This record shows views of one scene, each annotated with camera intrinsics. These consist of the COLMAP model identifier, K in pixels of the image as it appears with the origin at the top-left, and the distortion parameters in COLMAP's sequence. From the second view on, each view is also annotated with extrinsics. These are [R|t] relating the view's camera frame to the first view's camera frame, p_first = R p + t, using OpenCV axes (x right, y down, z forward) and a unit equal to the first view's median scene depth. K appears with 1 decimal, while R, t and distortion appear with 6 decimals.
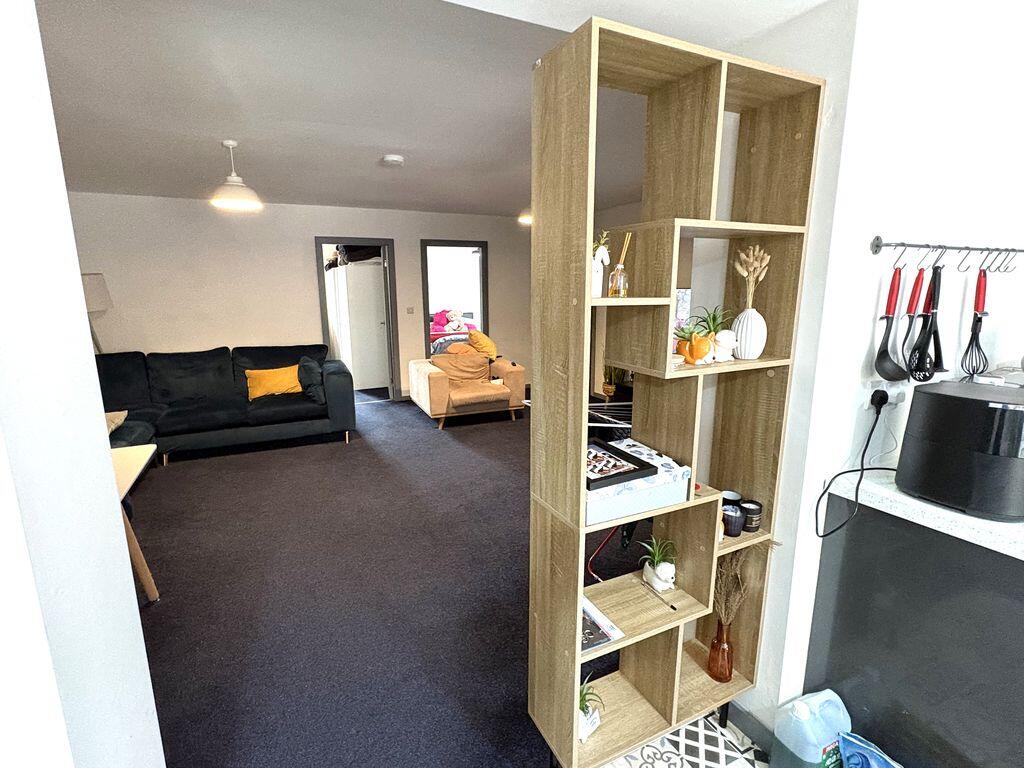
lens RADIAL K [[500.7, 0, 512.0], [0, 500.7, 384.0], [0, 0, 1]] dist [0.000637, 0.000424]
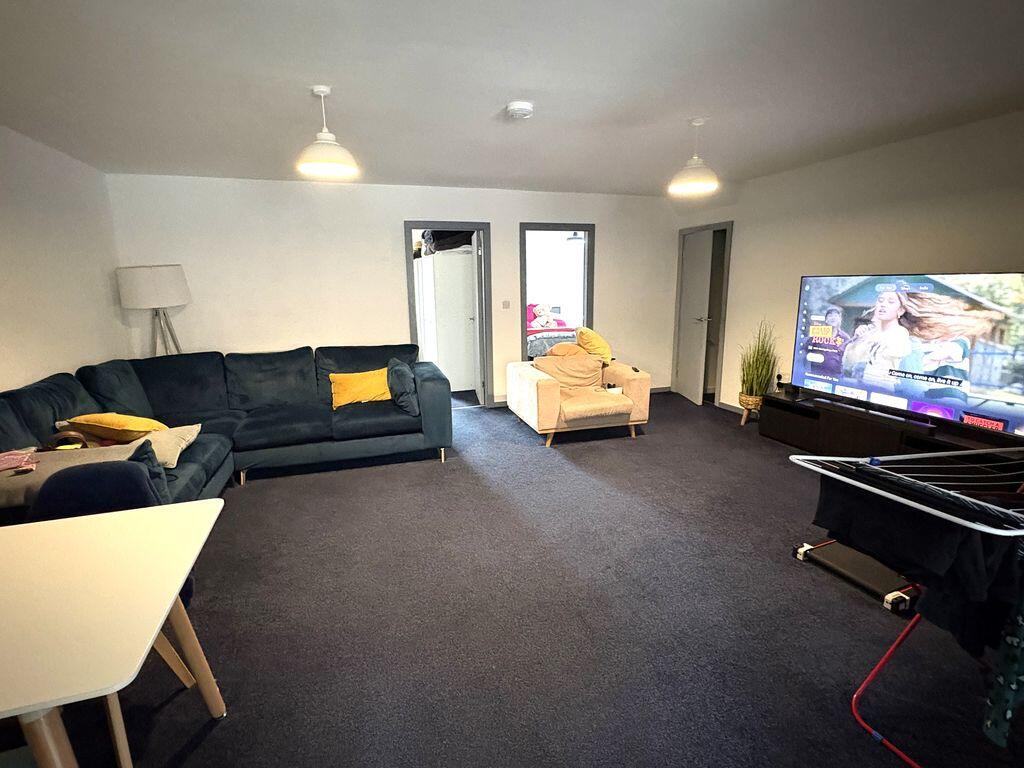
lens RADIAL K [[500.7, 0, 512.0], [0, 500.7, 384.0], [0, 0, 1]] dist [0.000637, 0.000424]
pose [[0.992470, 0.018177, -0.121131, -0.103677], [-0.016690, 0.999773, 0.013279, -0.024930], [0.121345, -0.011157, 0.992548, 0.161743]]
